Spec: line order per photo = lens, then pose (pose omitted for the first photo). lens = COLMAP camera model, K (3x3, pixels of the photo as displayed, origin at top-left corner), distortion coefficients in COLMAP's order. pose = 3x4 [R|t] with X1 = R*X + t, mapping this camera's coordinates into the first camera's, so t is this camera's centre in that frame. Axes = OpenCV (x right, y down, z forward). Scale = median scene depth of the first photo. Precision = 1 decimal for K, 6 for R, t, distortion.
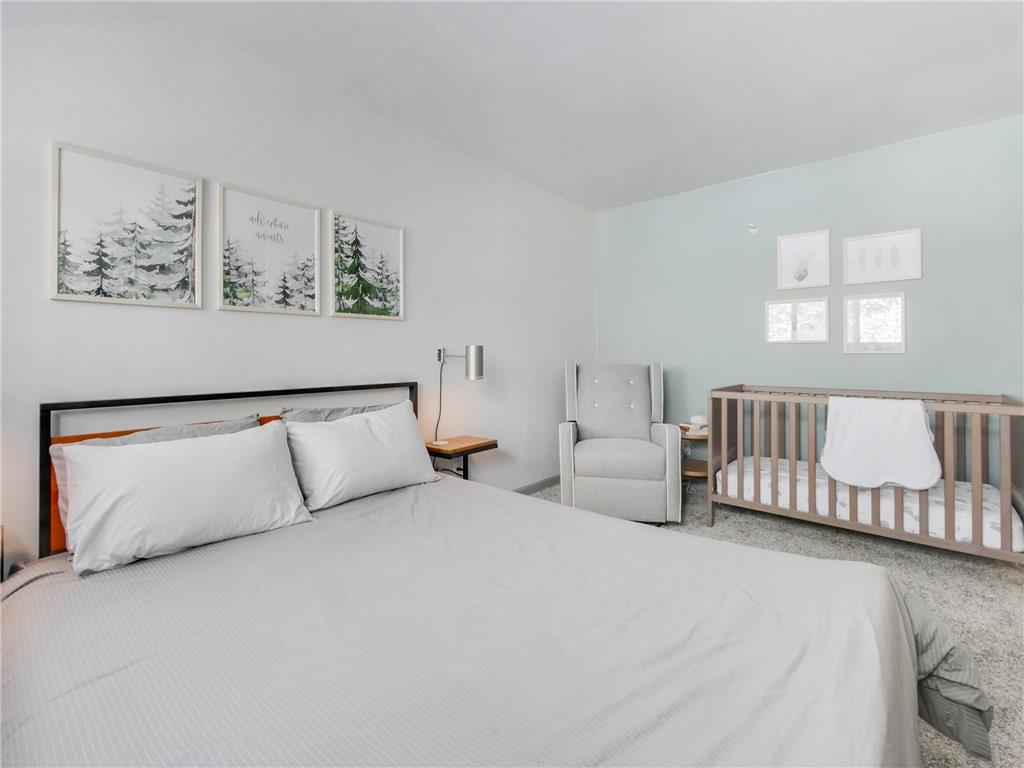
lens RADIAL K [[440.1, 0, 513.1], [0, 440.1, 356.3], [0, 0, 1]] dist [-0.010876, 0.000351]
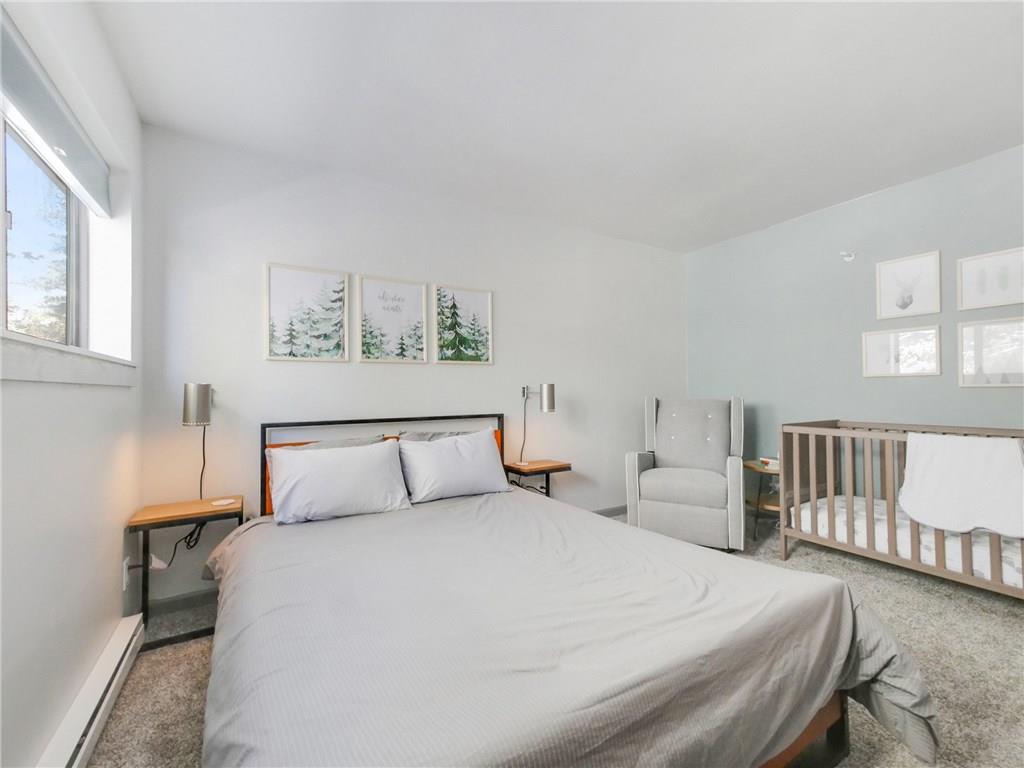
lens RADIAL K [[444.3, 0, 525.6], [0, 444.3, 390.6], [0, 0, 1]] dist [0.002283, -0.000210]
pose [[0.951300, -0.007449, -0.308176, 0.239854], [0.006521, 0.999971, -0.004040, -0.001153], [0.308197, 0.001833, 0.951321, -0.183082]]
